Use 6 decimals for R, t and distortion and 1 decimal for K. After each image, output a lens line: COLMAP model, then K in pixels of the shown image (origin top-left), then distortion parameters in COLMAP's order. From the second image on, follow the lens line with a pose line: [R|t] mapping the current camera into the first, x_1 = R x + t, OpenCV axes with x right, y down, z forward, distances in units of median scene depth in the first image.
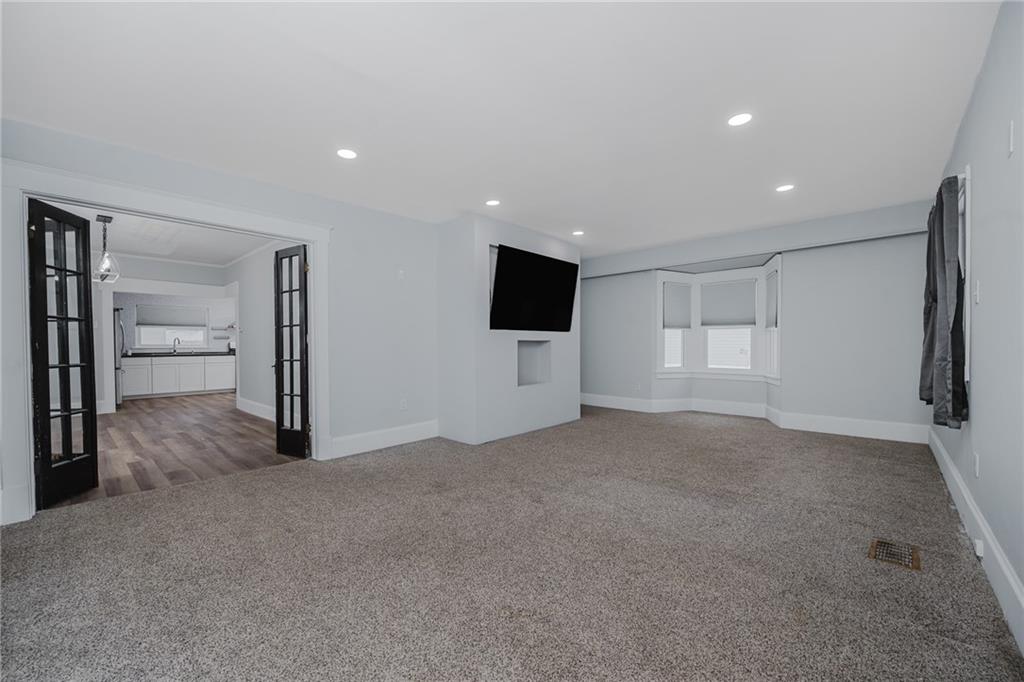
lens RADIAL K [[410.9, 0, 512.2], [0, 410.9, 345.0], [0, 0, 1]] dist [-0.001721, -0.000259]
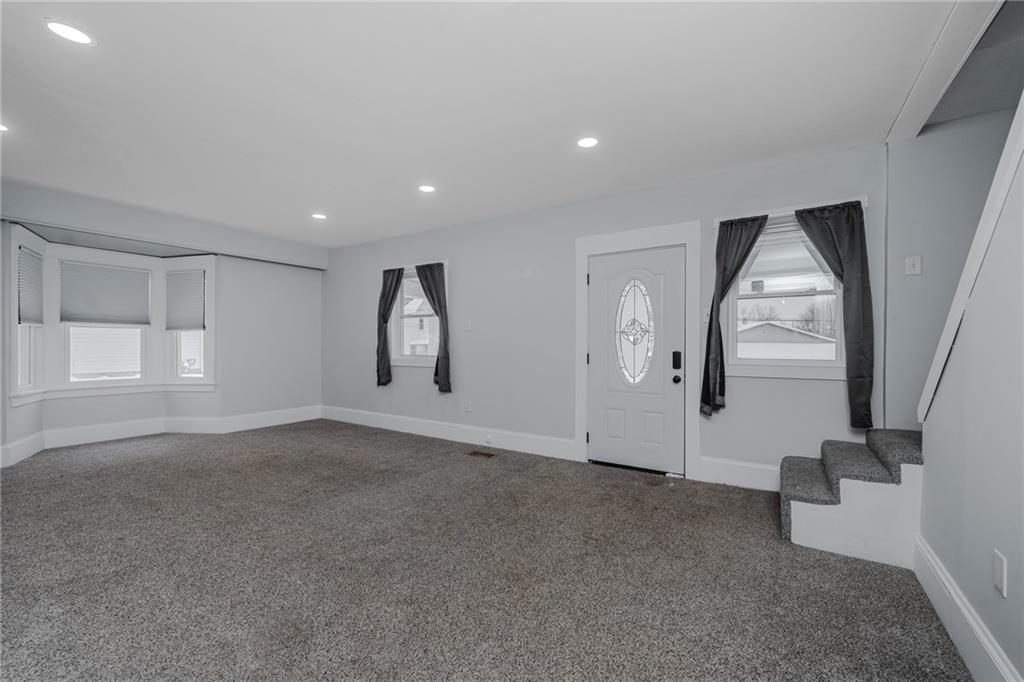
lens RADIAL K [[425.6, 0, 511.9], [0, 425.6, 349.2], [0, 0, 1]] dist [-0.000004, -0.000006]
pose [[-0.172914, -0.008315, 0.984902, -0.386111], [-0.005401, 0.999957, 0.007494, -0.010160], [-0.984922, -0.004024, -0.172952, 0.411439]]
